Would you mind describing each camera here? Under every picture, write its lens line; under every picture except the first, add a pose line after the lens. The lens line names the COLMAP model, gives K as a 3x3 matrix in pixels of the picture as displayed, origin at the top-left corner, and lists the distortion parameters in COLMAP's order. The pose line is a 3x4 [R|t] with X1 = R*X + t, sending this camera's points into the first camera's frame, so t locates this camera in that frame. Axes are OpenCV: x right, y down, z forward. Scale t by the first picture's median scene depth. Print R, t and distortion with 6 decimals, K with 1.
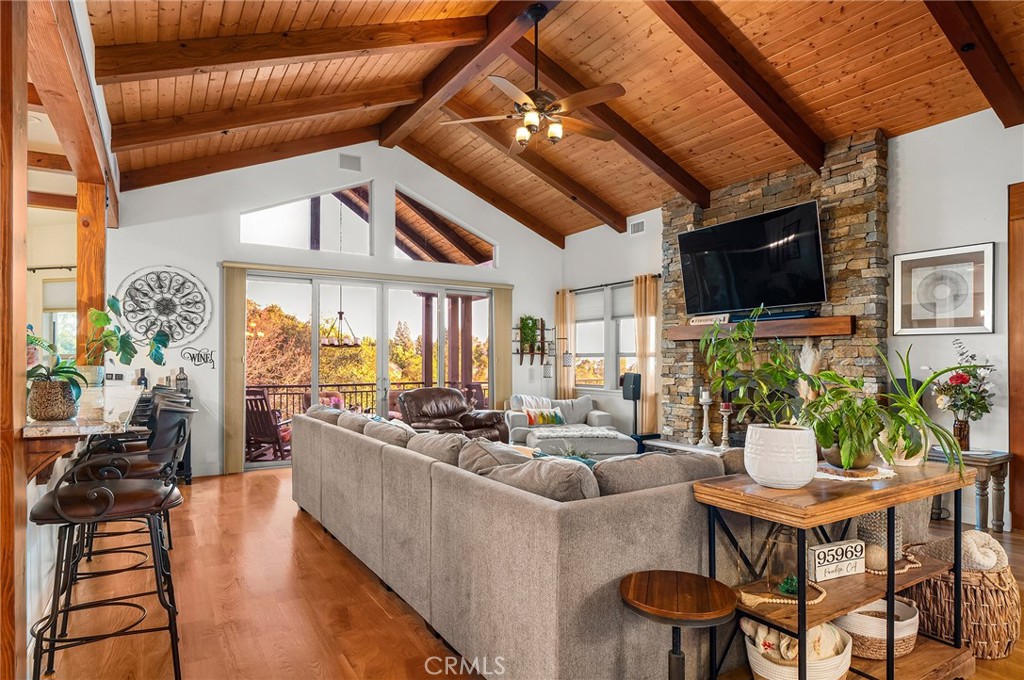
lens RADIAL K [[589.5, 0, 502.4], [0, 589.5, 351.2], [0, 0, 1]] dist [-0.003455, 0.001497]
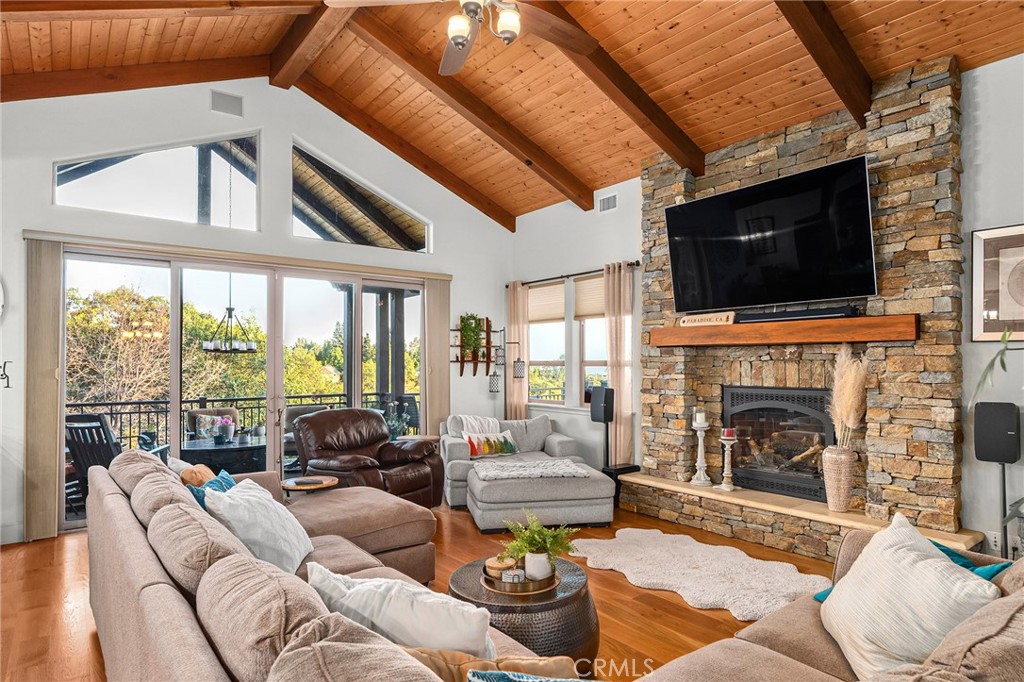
lens RADIAL K [[589.5, 0, 515.9], [0, 589.5, 354.0], [0, 0, 1]] dist [-0.003455, 0.001497]
pose [[0.993210, -0.001528, 0.116323, 0.015486], [0.001221, 0.999996, 0.002713, -0.010454], [-0.116326, -0.002553, 0.993208, 0.254642]]
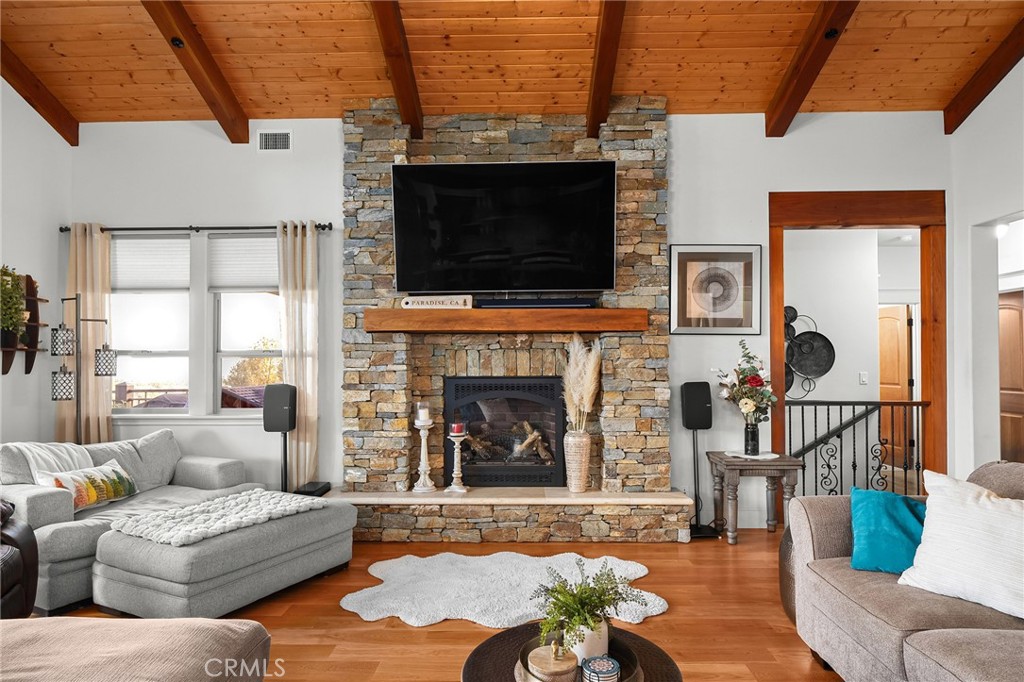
lens RADIAL K [[589.5, 0, 515.3], [0, 589.5, 350.5], [0, 0, 1]] dist [-0.003455, 0.001497]
pose [[0.531469, 0.013739, 0.846966, -0.163167], [-0.009854, 0.999901, -0.010037, 0.007290], [-0.847020, -0.003012, 0.531552, 0.535832]]
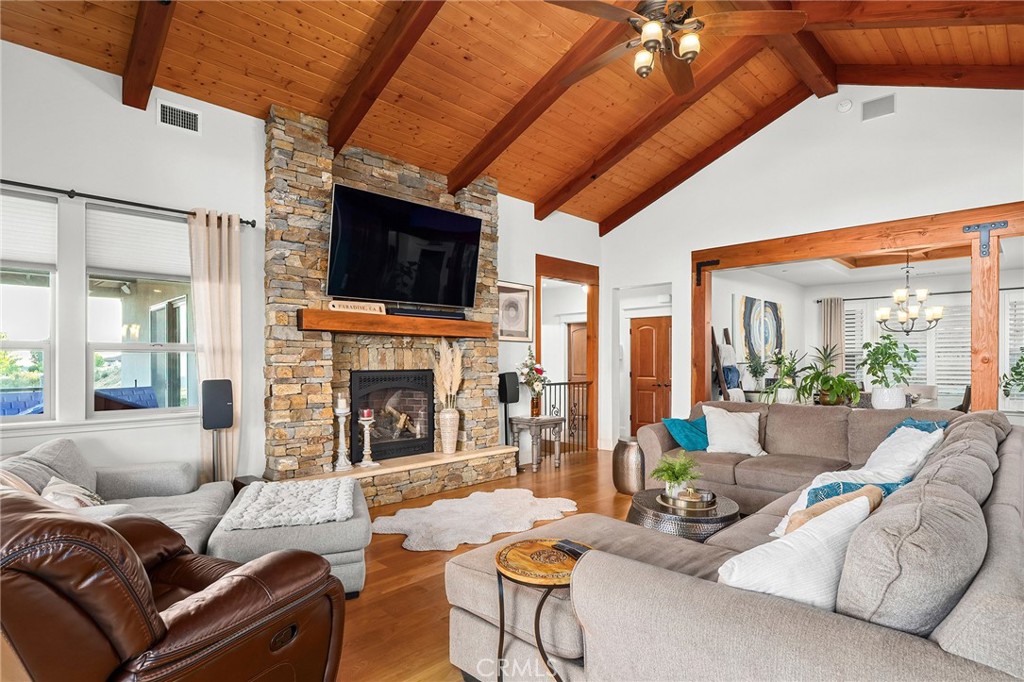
lens RADIAL K [[526.9, 0, 516.3], [0, 526.9, 353.7], [0, 0, 1]] dist [0.000580, -0.000206]
pose [[-0.246121, 0.008401, 0.969203, -0.368143], [-0.018004, 0.999750, -0.013238, 0.013999], [-0.969072, -0.020708, -0.245908, 0.916416]]
